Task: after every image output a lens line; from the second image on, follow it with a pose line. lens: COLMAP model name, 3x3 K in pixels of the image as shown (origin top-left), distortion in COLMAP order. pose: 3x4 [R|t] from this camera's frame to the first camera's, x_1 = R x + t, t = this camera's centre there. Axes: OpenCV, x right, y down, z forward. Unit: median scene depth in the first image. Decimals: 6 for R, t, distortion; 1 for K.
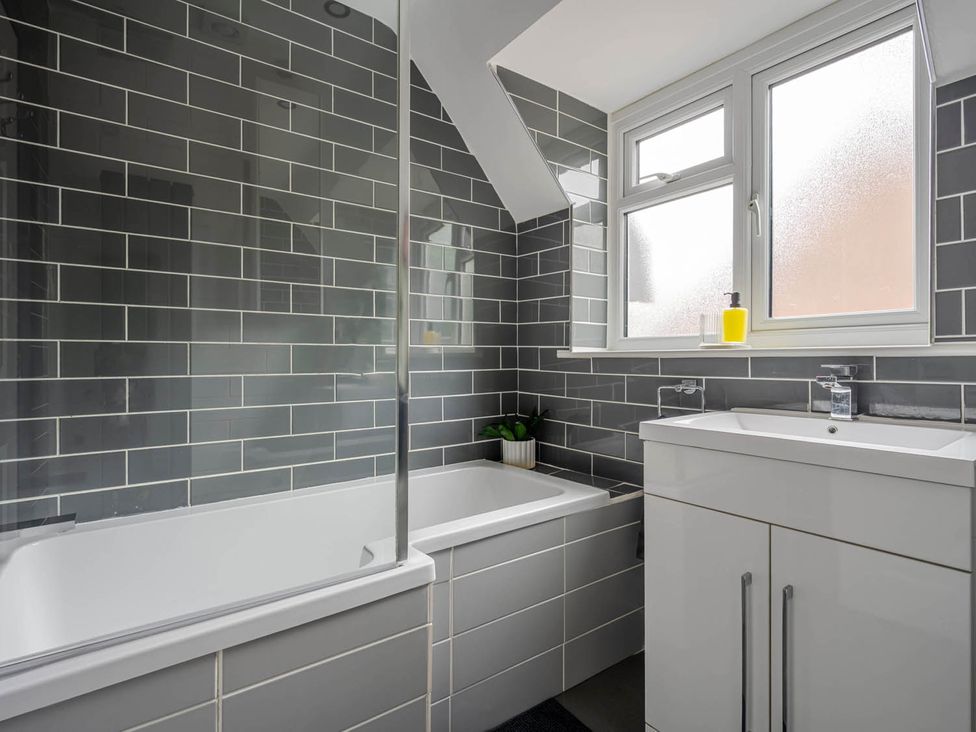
lens RADIAL K [[498.6, 0, 488.8], [0, 498.6, 357.7], [0, 0, 1]] dist [-0.005763, -0.002940]
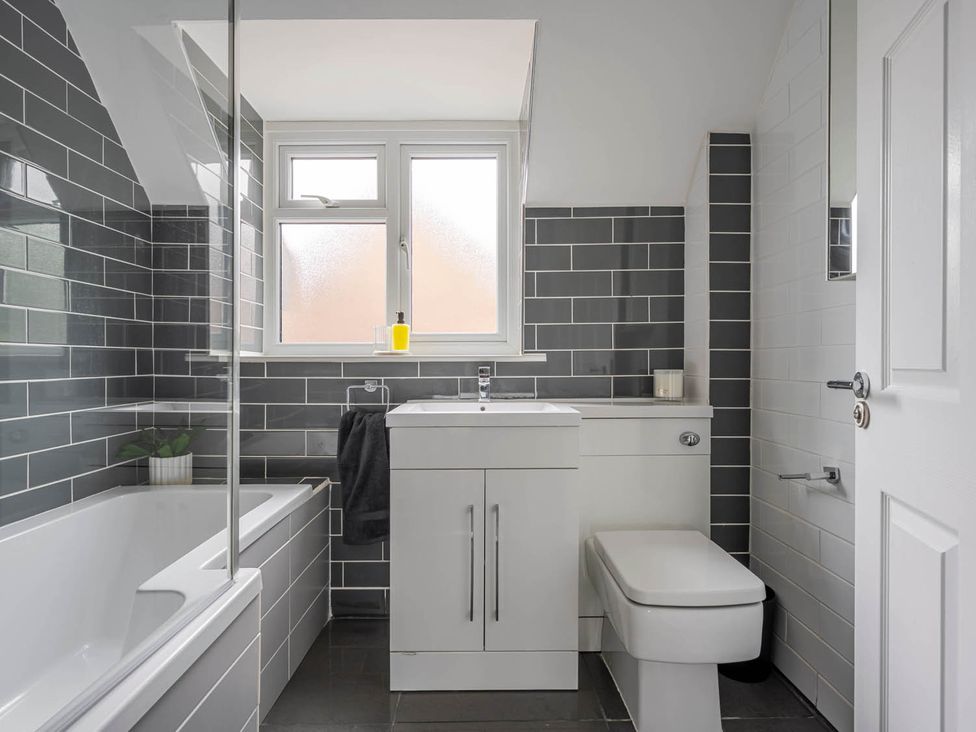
lens RADIAL K [[498.6, 0, 488.5], [0, 498.6, 367.9], [0, 0, 1]] dist [-0.005763, -0.002940]
pose [[0.589614, -0.004808, 0.807671, -0.348660], [-0.001577, 0.999974, 0.007104, 0.004382], [-0.807684, -0.005462, 0.589591, 0.040400]]
